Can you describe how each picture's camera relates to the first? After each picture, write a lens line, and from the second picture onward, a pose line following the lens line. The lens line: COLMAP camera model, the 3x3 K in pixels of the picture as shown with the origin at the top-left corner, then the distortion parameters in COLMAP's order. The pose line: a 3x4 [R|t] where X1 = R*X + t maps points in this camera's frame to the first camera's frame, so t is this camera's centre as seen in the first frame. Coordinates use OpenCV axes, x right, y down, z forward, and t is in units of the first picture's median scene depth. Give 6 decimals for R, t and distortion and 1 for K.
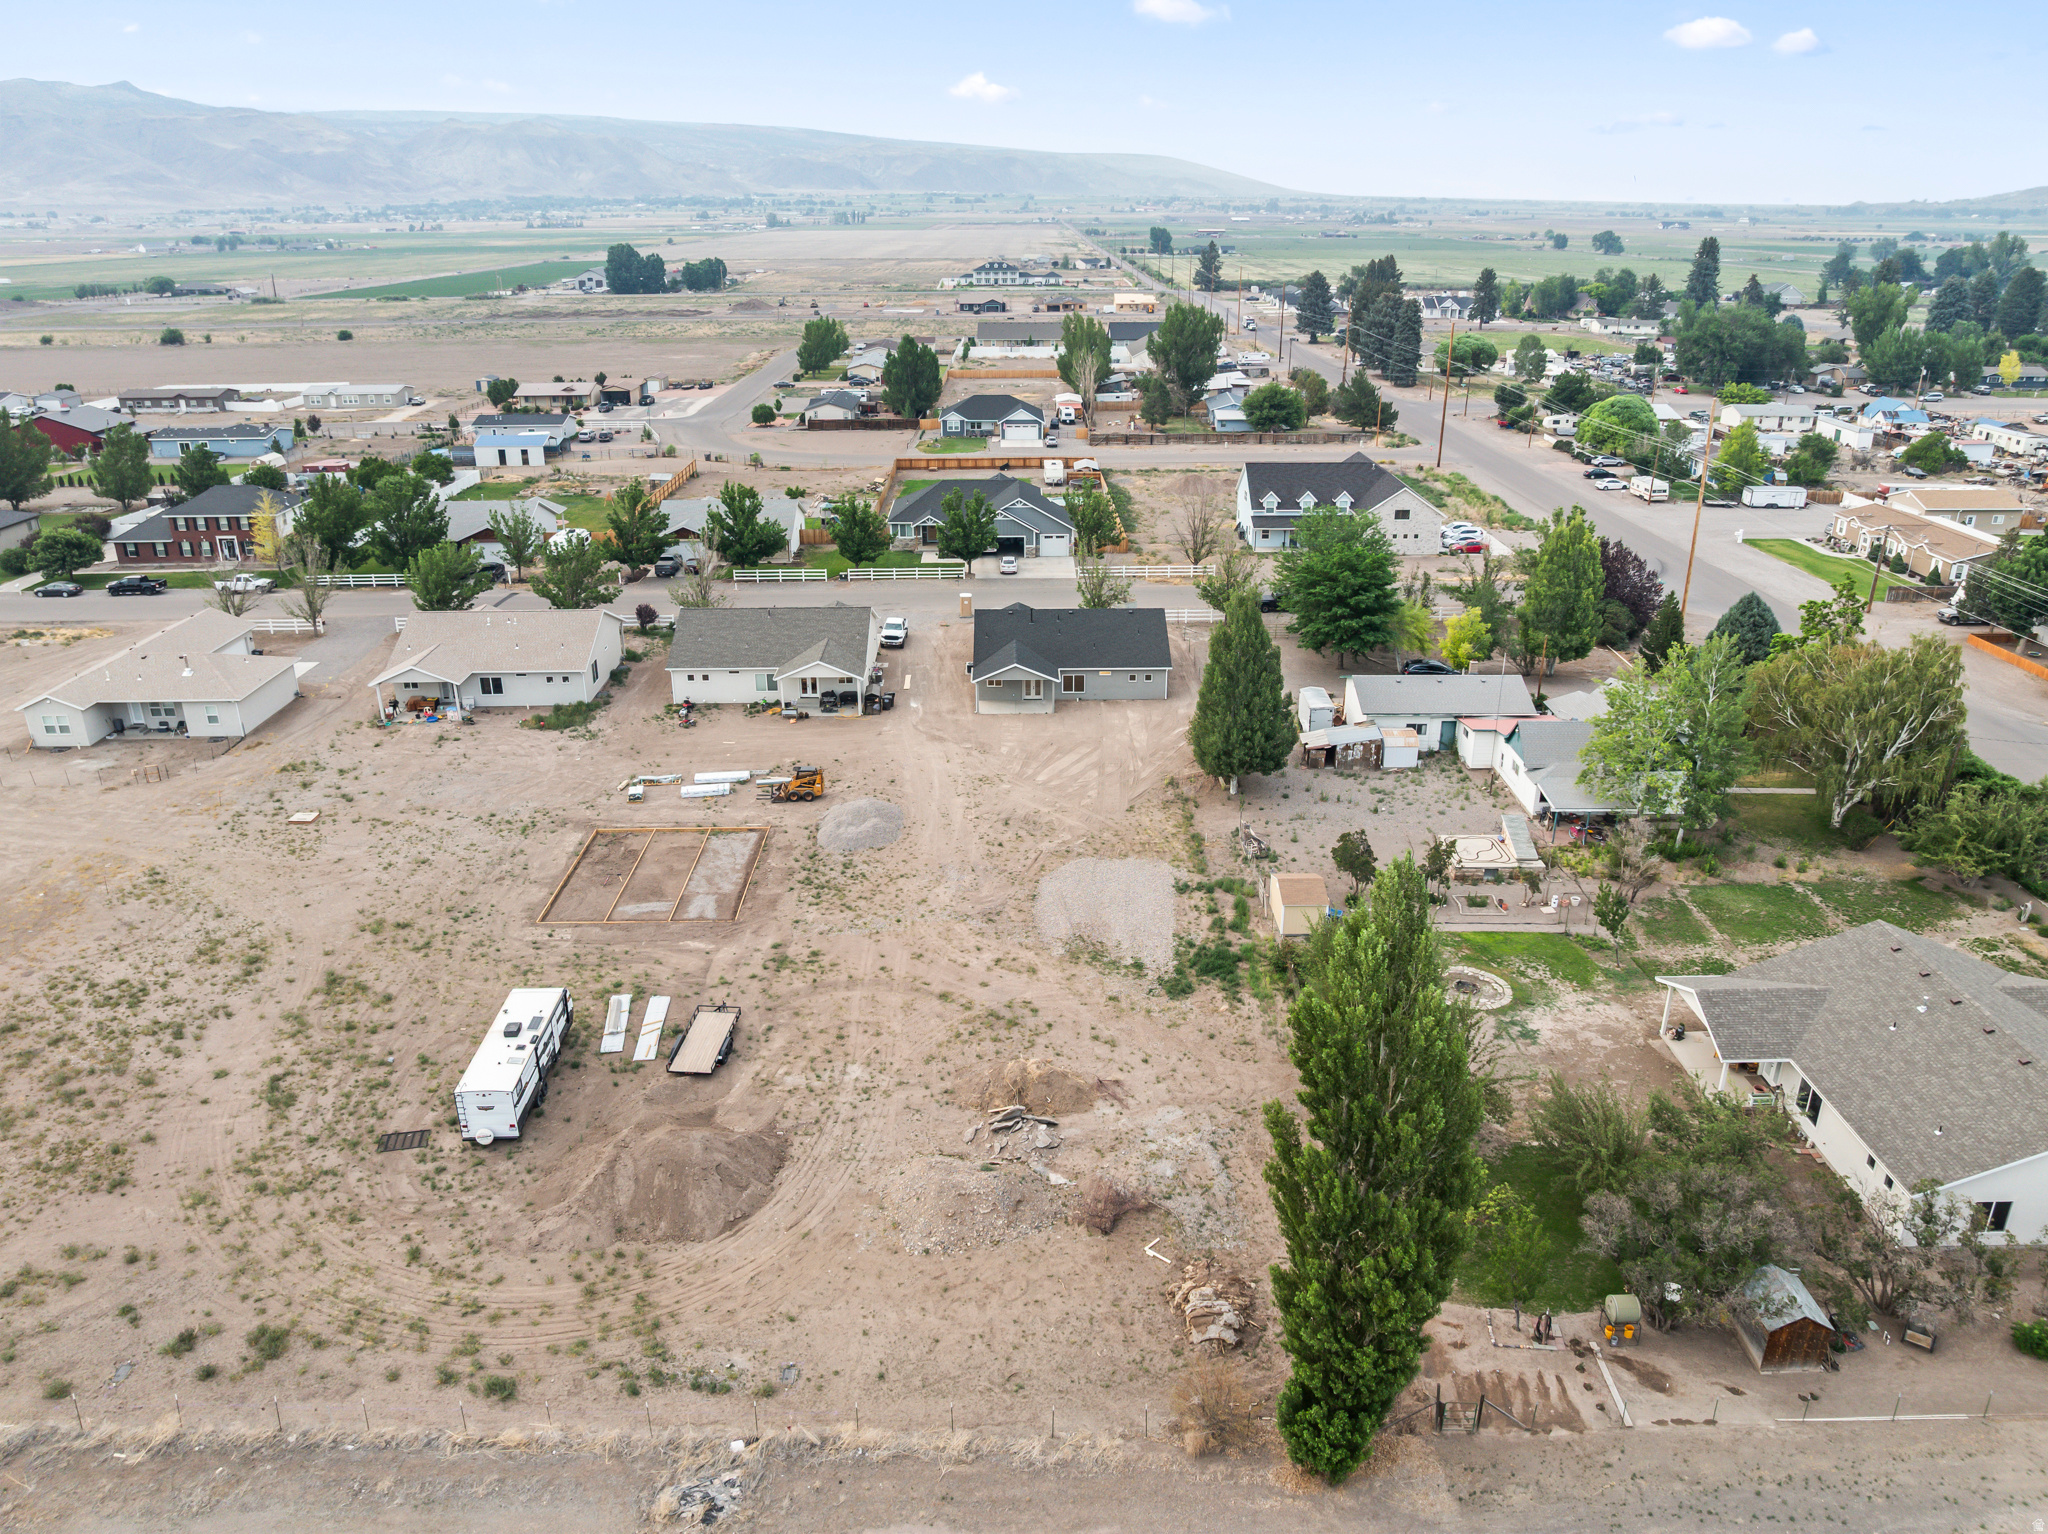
lens RADIAL K [[1439.9, 0, 1031.6], [0, 1439.9, 754.8], [0, 0, 1]] dist [-0.038380, 0.003768]
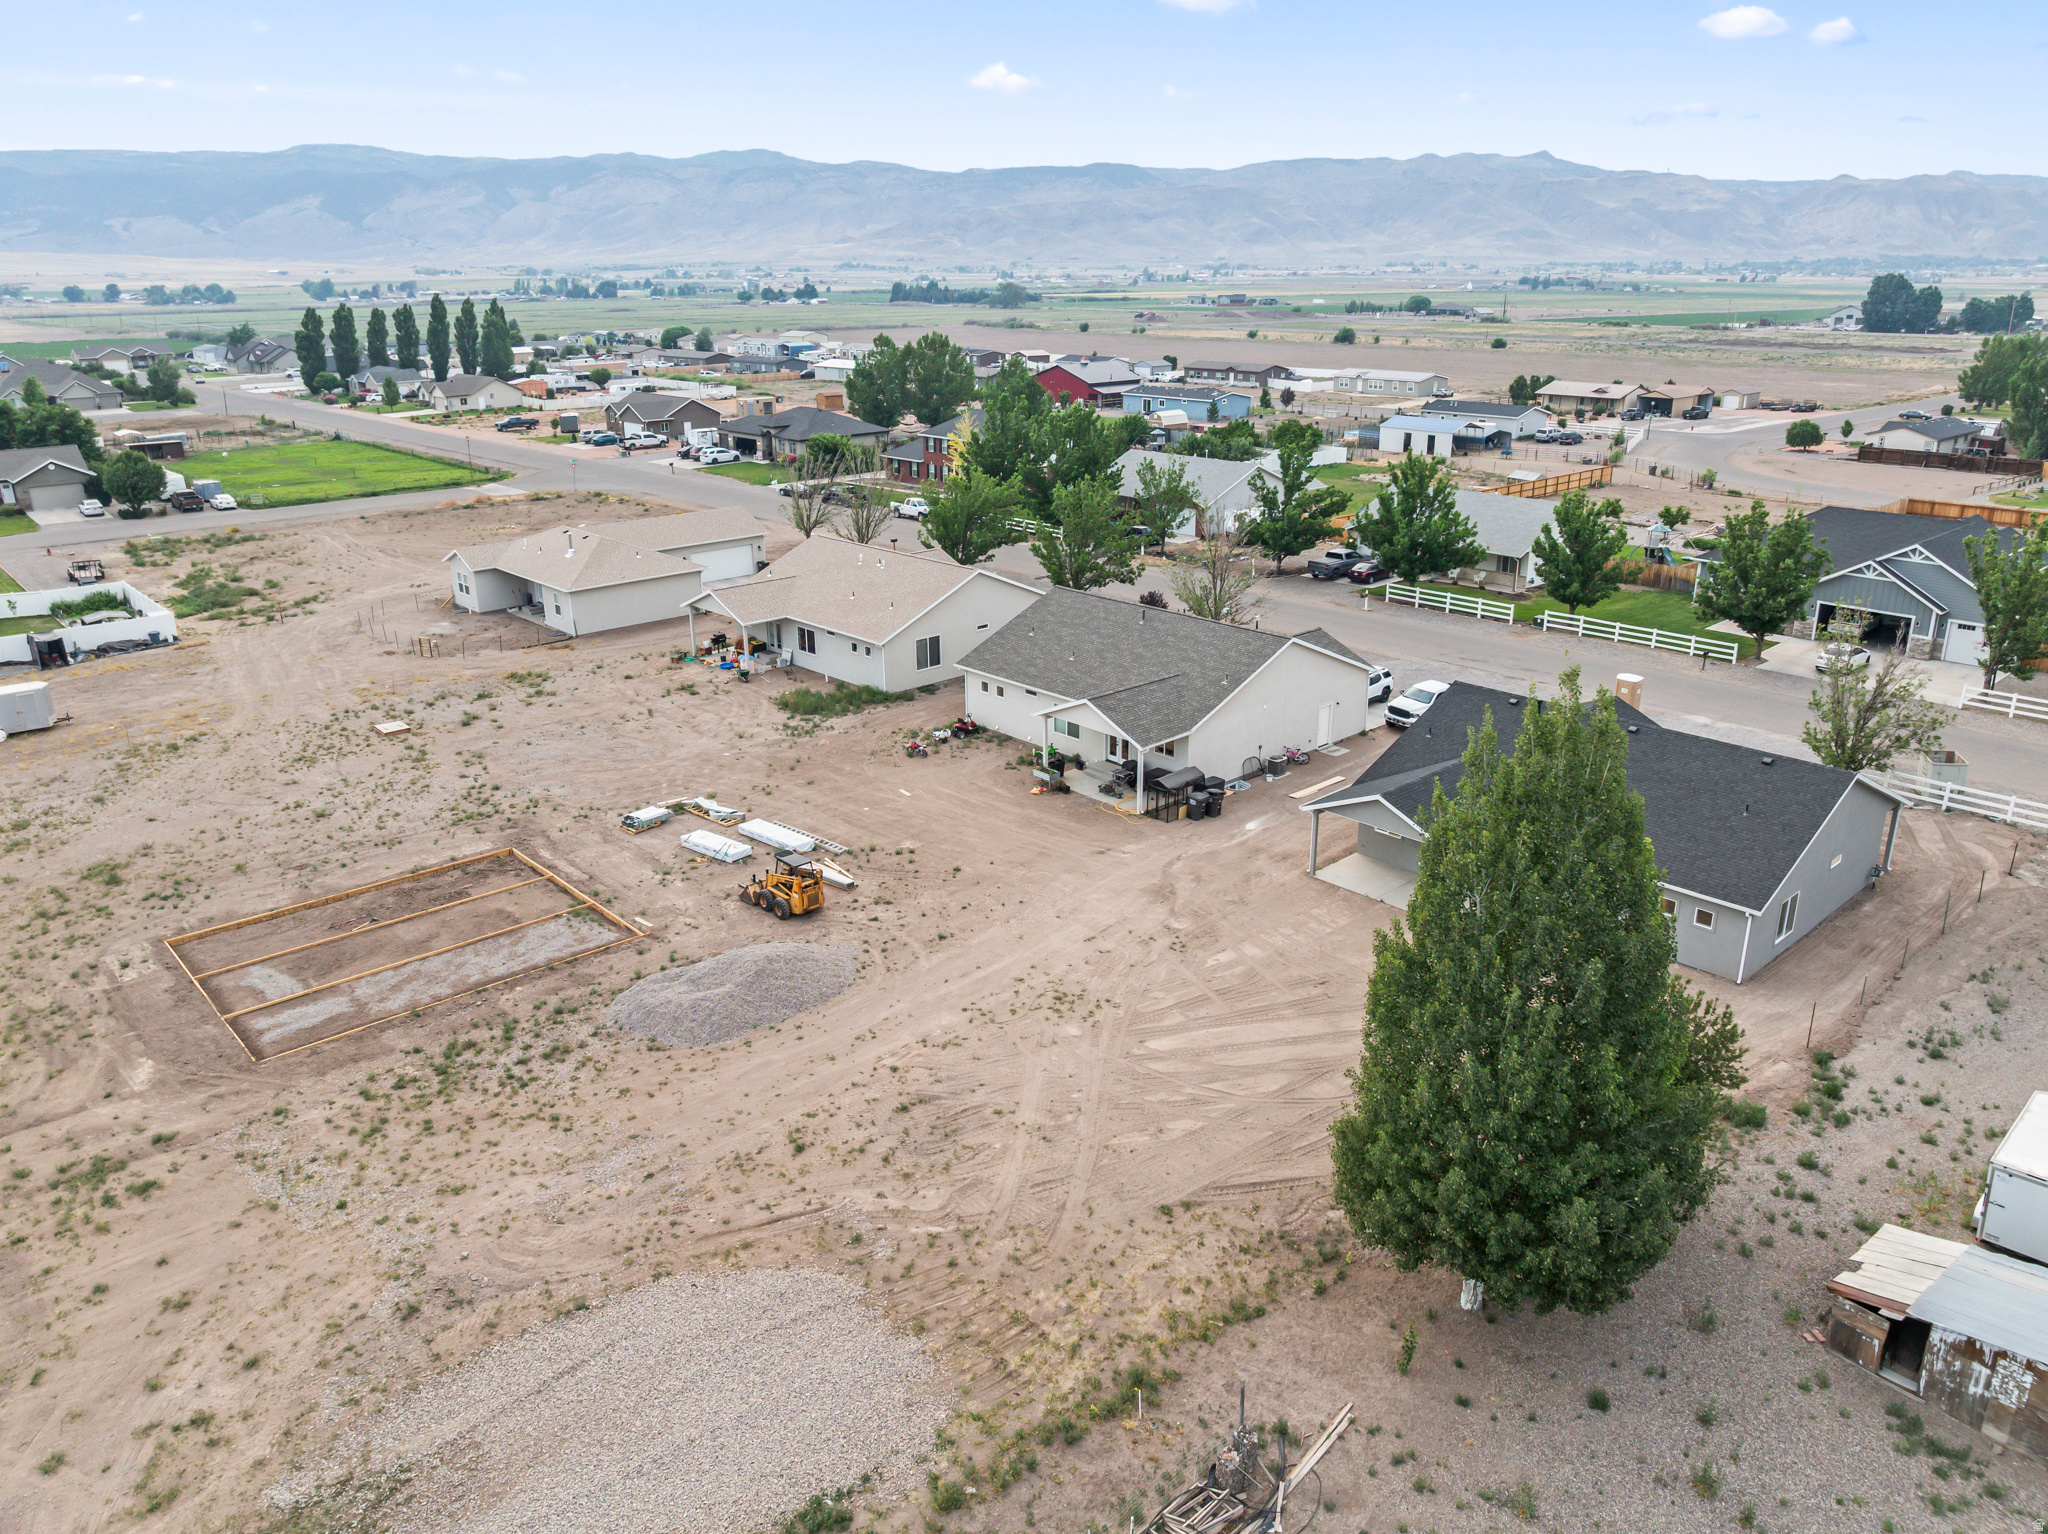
lens RADIAL K [[1439.9, 0, 1034.0], [0, 1439.9, 753.0], [0, 0, 1]] dist [-0.038380, 0.003768]
pose [[0.659854, 0.239130, -0.712327, 0.234119], [-0.266674, 0.960823, 0.075521, -0.078890], [0.702480, 0.140126, 0.697773, 0.576148]]
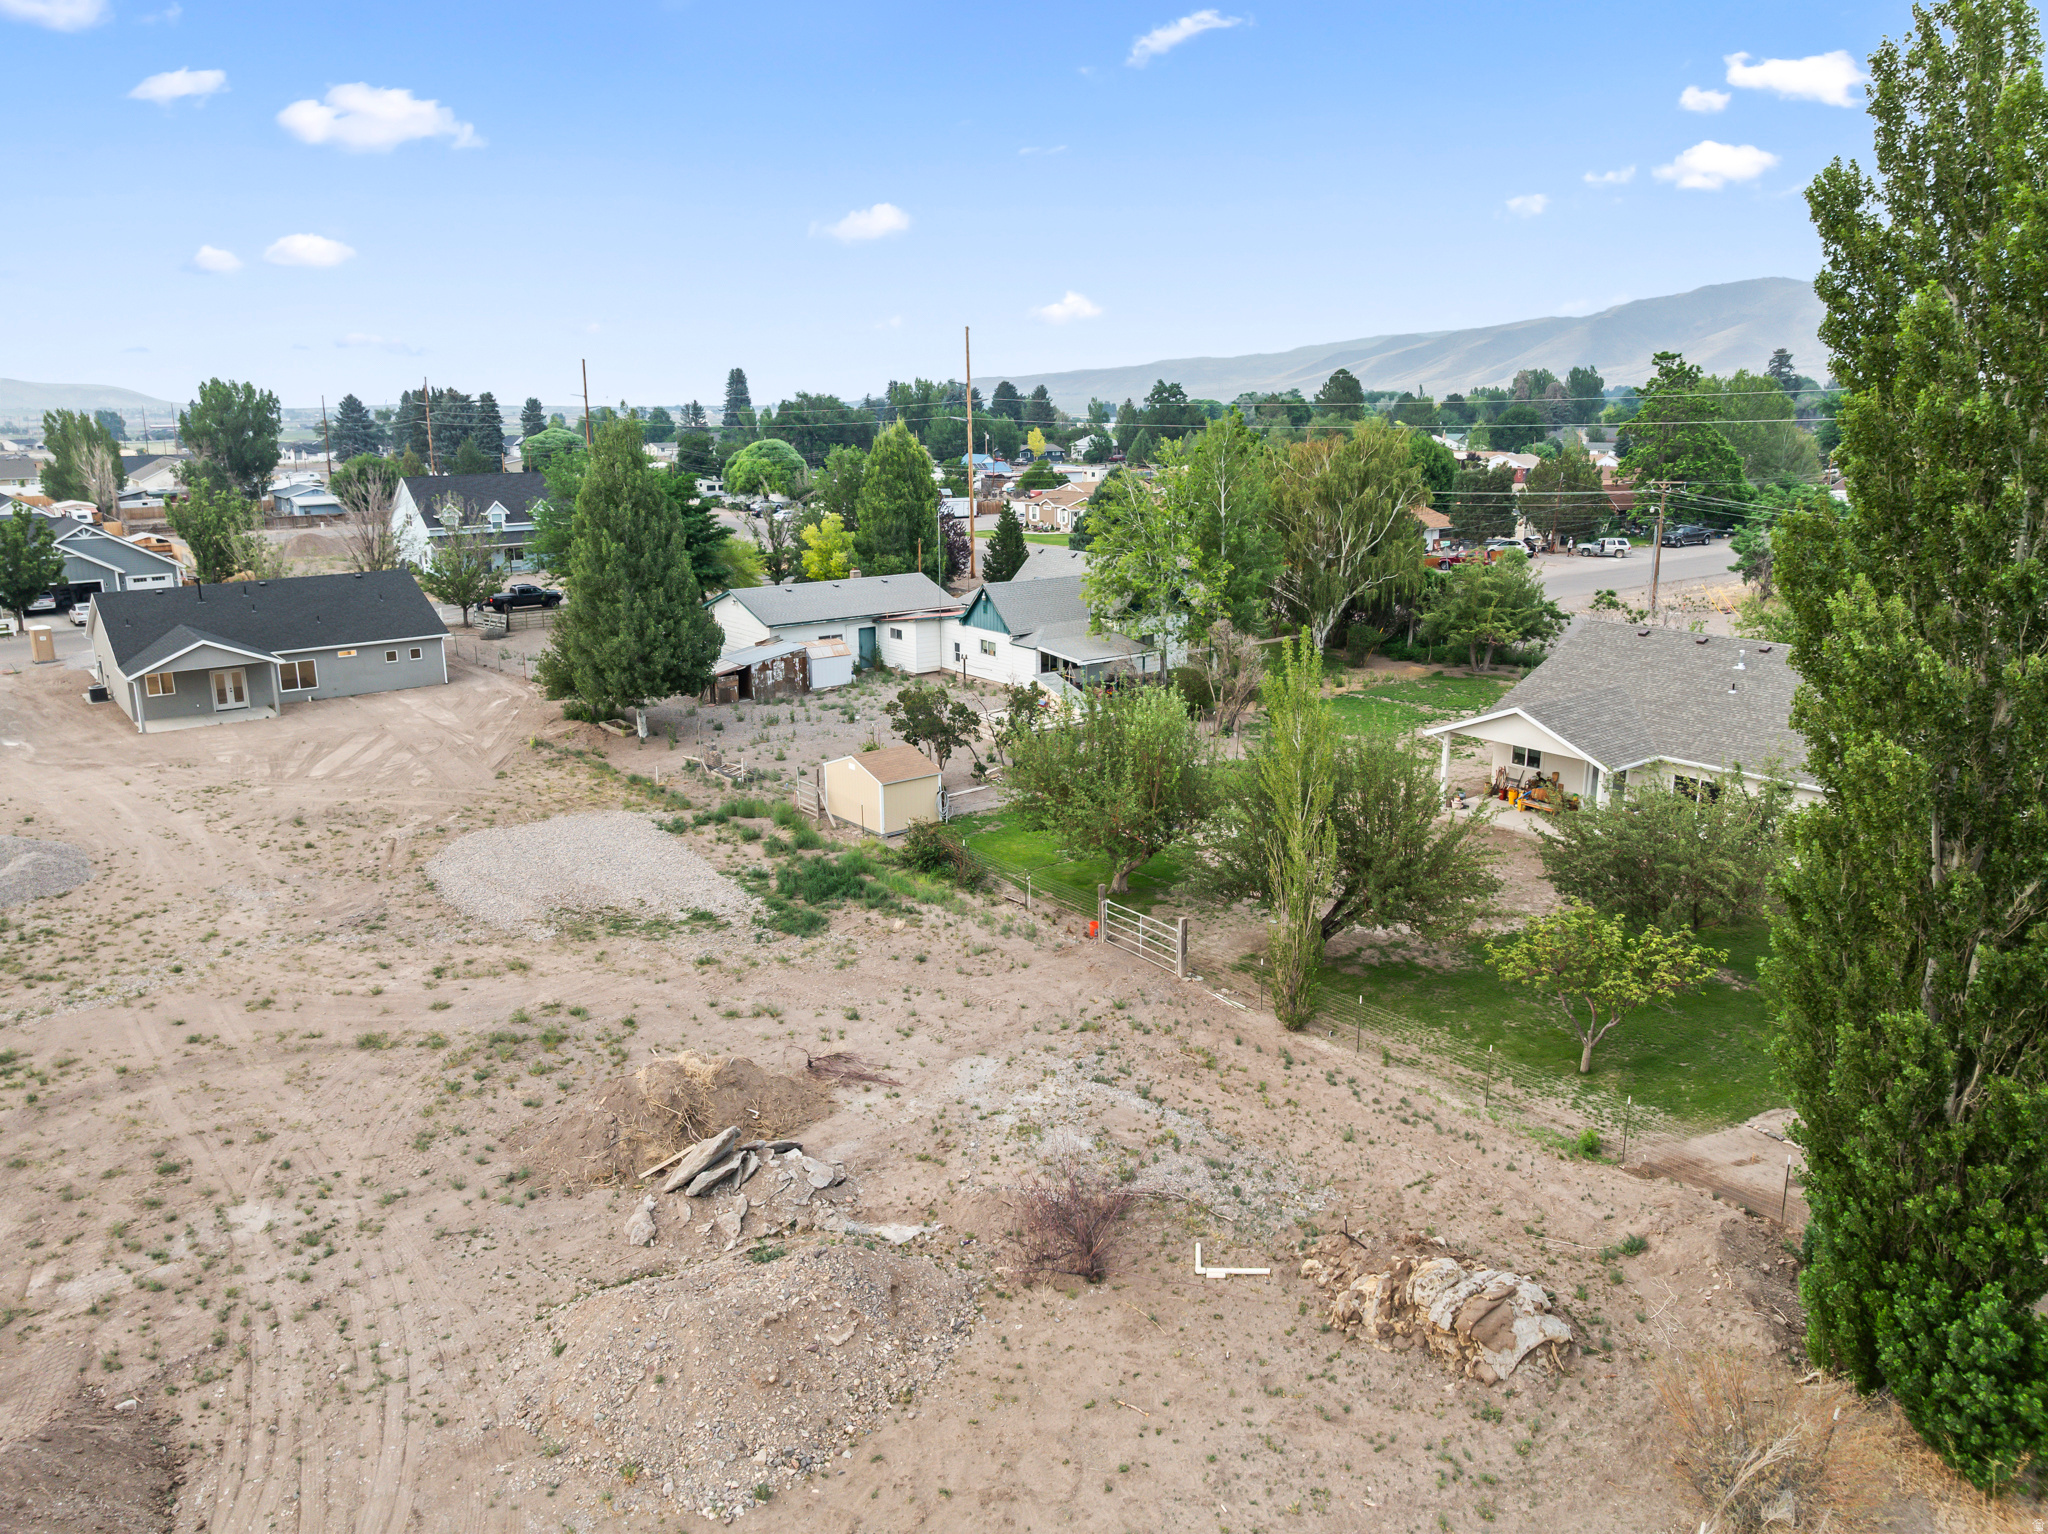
lens RADIAL K [[1439.9, 0, 1032.6], [0, 1439.9, 768.3], [0, 0, 1]] dist [-0.038380, 0.003768]
pose [[0.789014, -0.152438, 0.595163, -0.097917], [0.225402, 0.973002, -0.049605, 0.096826], [-0.571533, 0.173291, 0.802072, 0.307799]]
